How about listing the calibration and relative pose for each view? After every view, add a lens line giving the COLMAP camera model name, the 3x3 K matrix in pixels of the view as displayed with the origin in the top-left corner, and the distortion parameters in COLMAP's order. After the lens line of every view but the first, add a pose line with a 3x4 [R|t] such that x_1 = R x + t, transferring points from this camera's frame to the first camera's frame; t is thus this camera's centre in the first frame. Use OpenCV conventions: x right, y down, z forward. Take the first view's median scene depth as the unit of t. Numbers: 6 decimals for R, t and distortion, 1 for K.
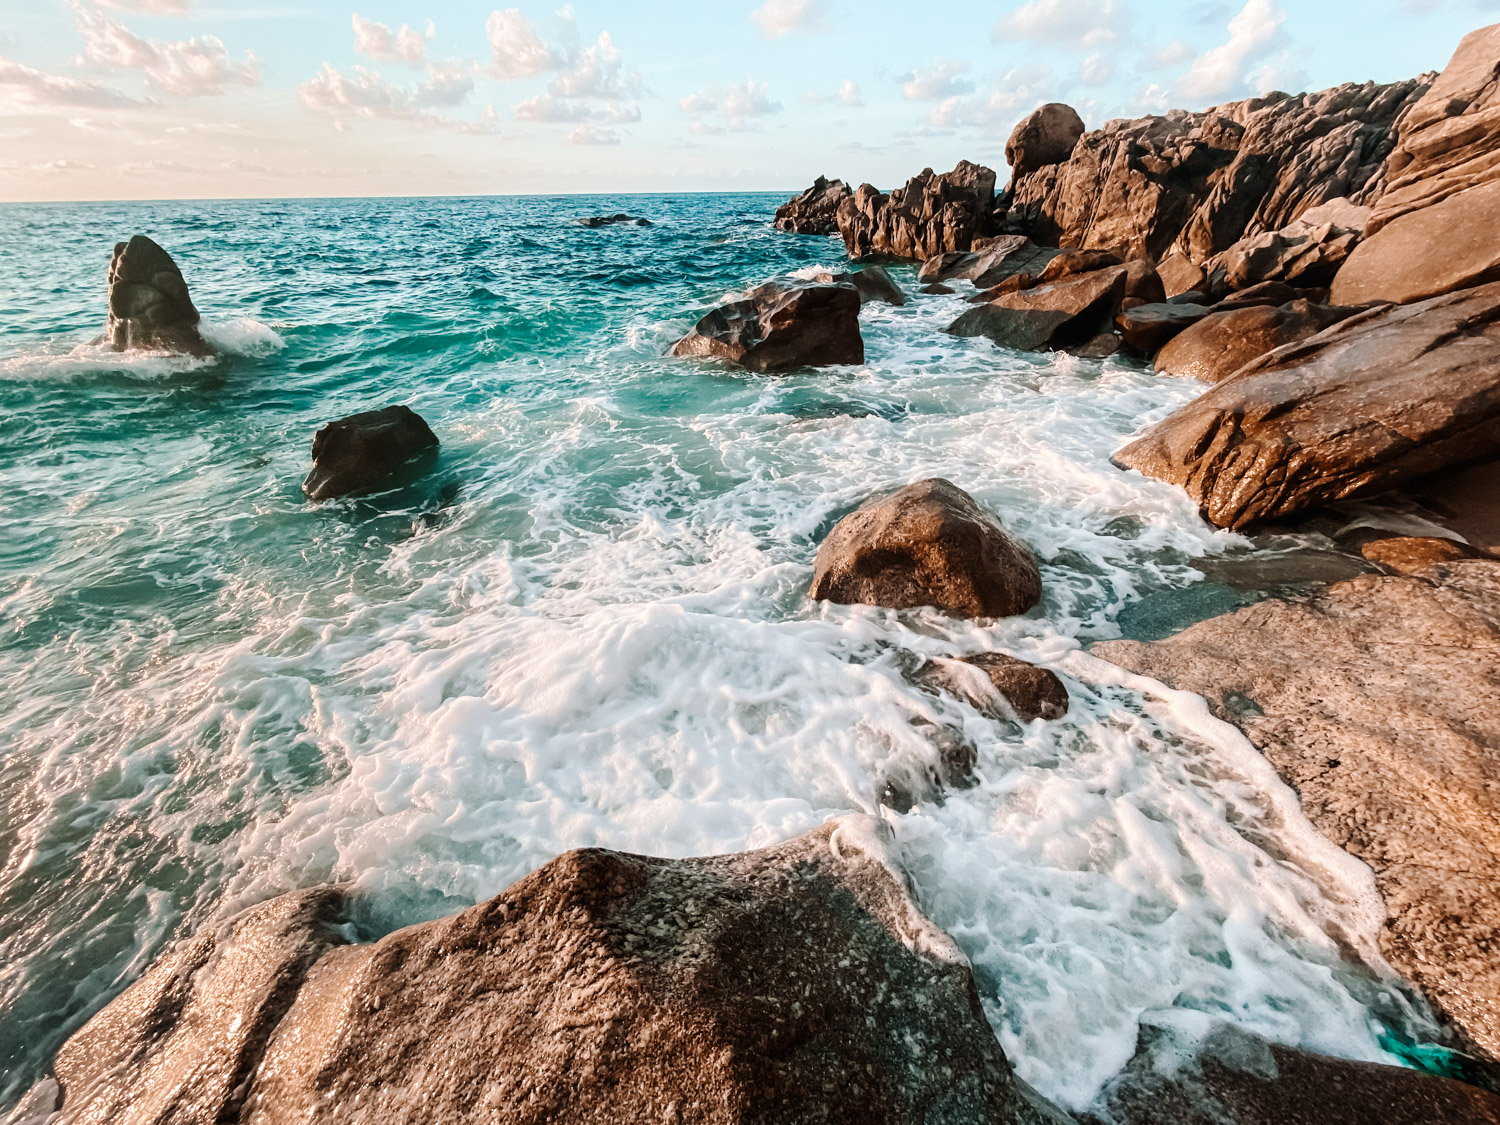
lens RADIAL K [[620.5, 0, 724.2], [0, 620.5, 564.8], [0, 0, 1]] dist [-0.005213, 0.000102]
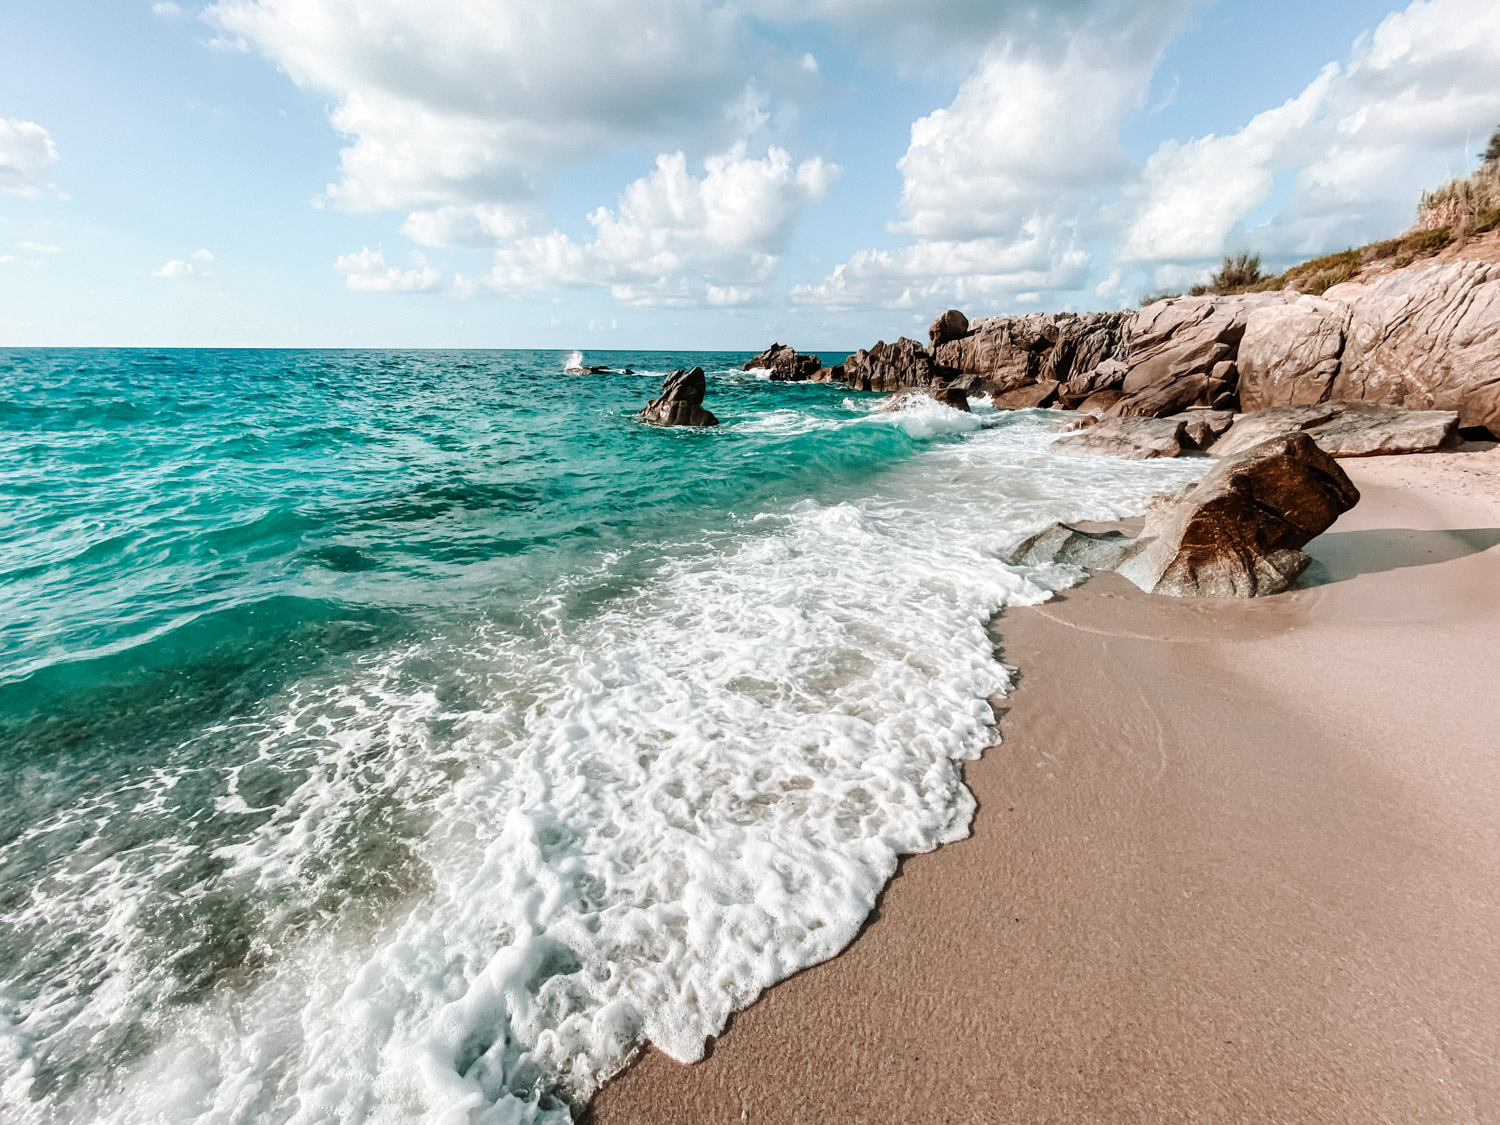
lens RADIAL K [[620.5, 0, 713.9], [0, 620.5, 574.2], [0, 0, 1]] dist [-0.005213, 0.000102]
pose [[0.974490, -0.066495, 0.214356, -0.636682], [0.106957, 0.977261, -0.183087, 0.298529], [-0.197307, 0.201343, 0.959443, -0.498450]]
